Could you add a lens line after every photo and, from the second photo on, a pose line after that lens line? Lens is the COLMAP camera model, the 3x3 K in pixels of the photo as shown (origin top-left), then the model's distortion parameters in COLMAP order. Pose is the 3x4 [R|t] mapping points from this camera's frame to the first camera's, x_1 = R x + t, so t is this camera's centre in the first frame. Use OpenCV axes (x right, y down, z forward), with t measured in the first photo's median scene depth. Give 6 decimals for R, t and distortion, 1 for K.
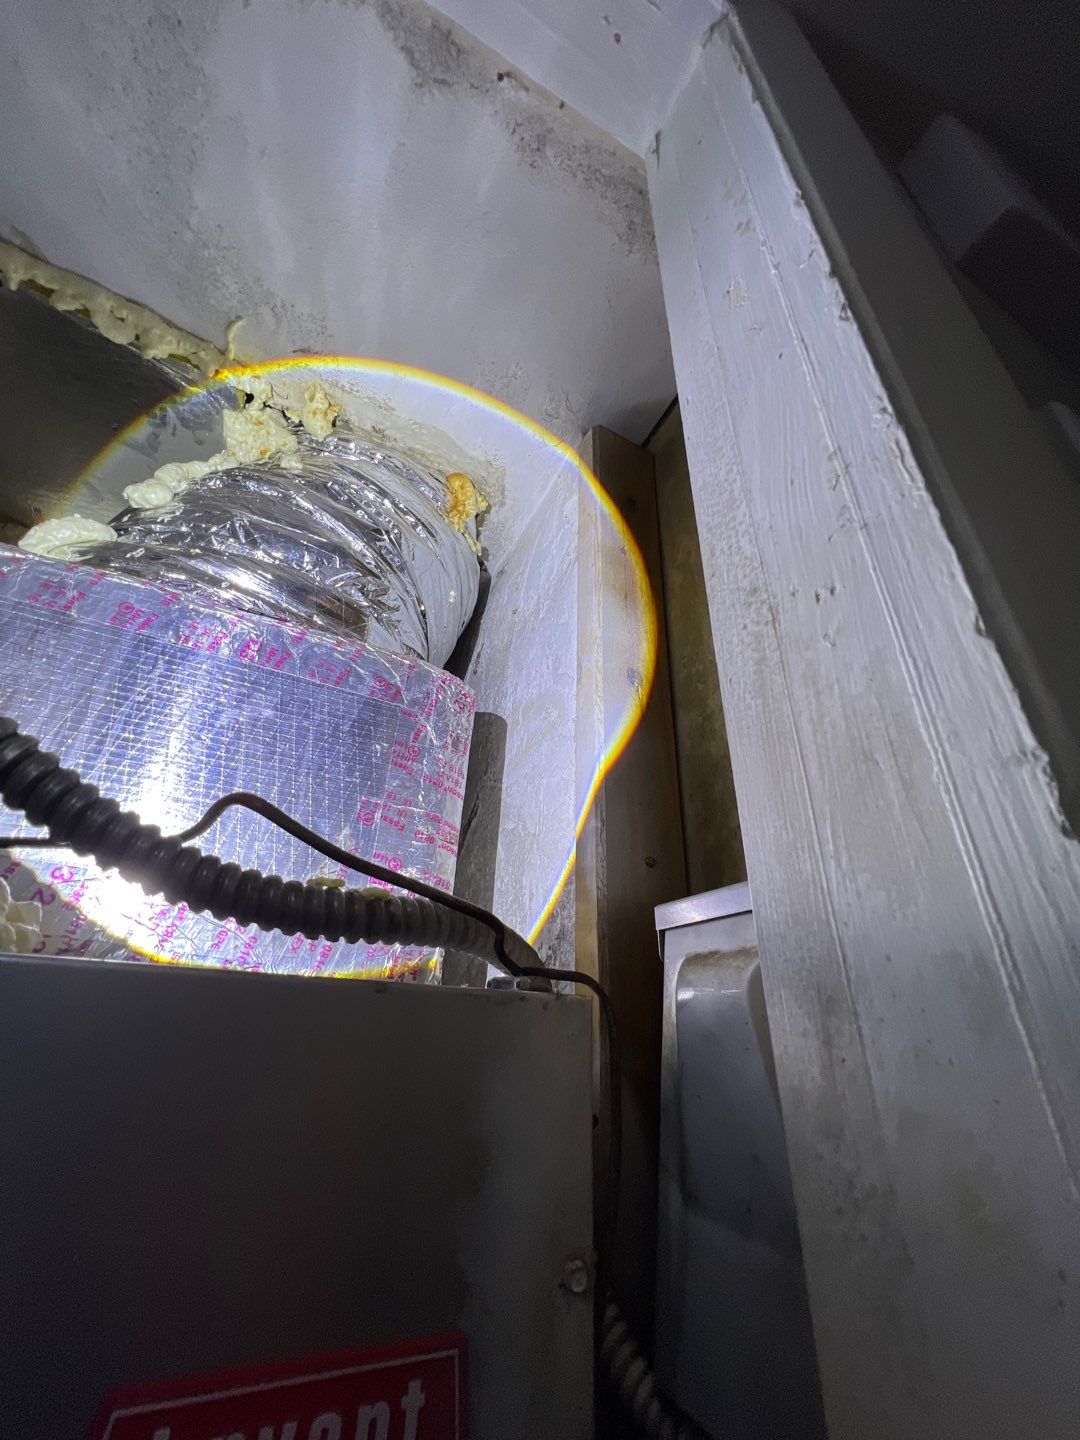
lens RADIAL K [[577.8, 0, 541.3], [0, 577.8, 718.2], [0, 0, 1]] dist [-0.001366, 0.000067]
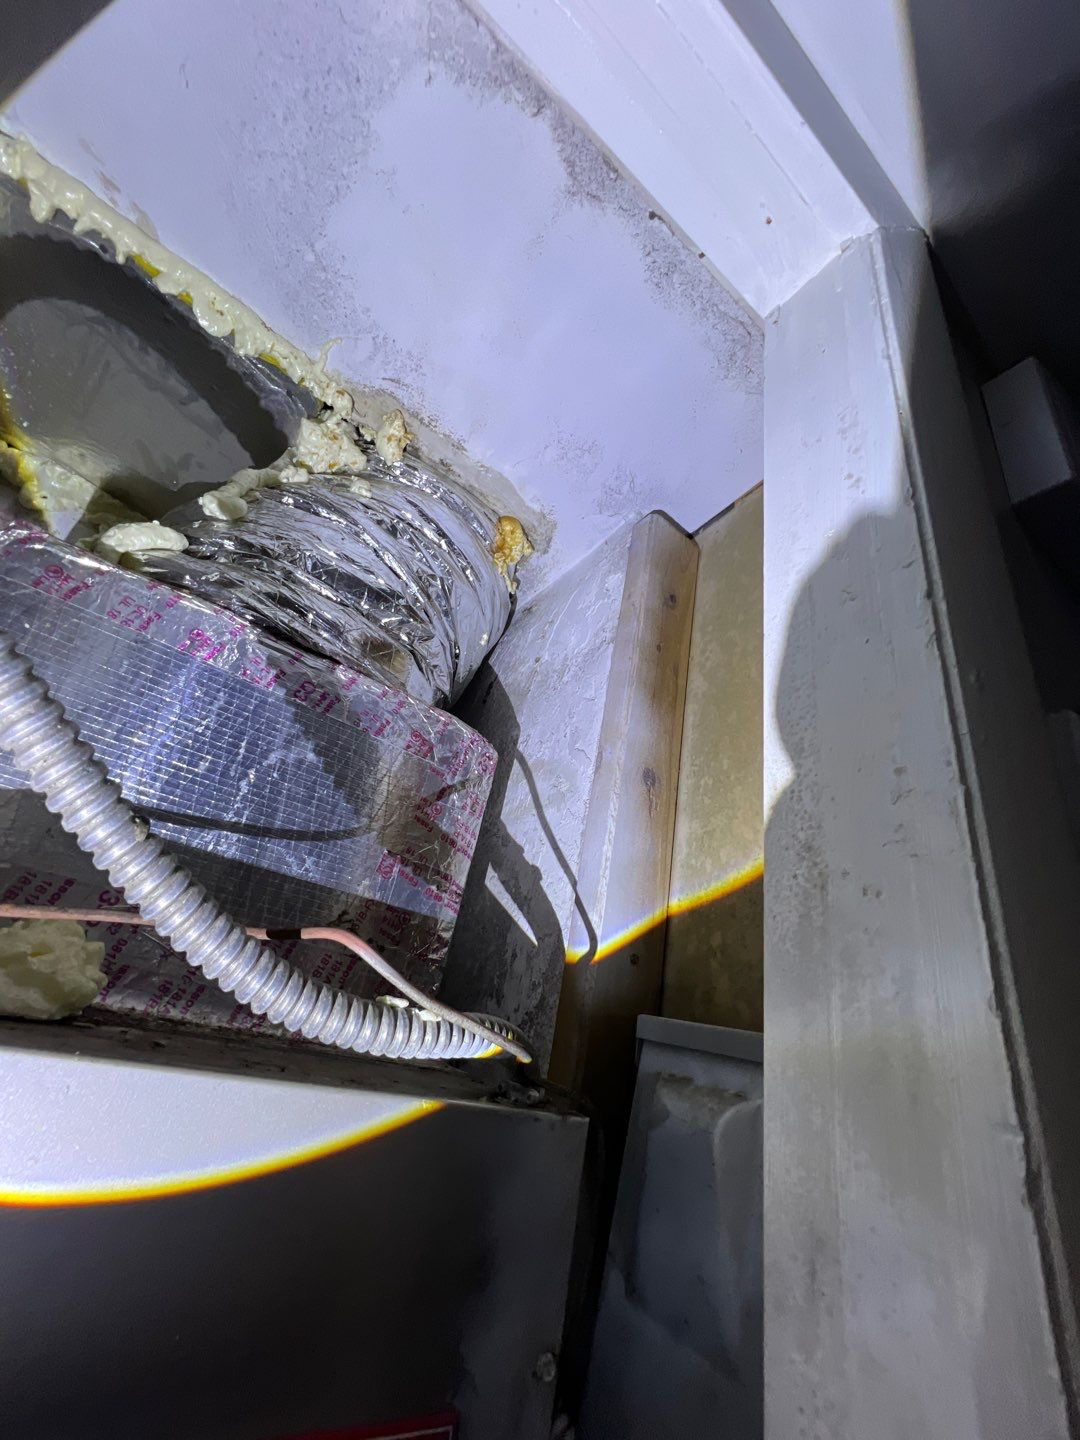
lens RADIAL K [[579.5, 0, 541.4], [0, 579.5, 716.8], [0, 0, 1]] dist [-0.000936, 0.000483]
pose [[0.977399, 0.201238, 0.064766, -0.129645], [-0.203214, 0.978803, 0.025455, -0.169841], [-0.058270, -0.038041, 0.997576, -0.068229]]
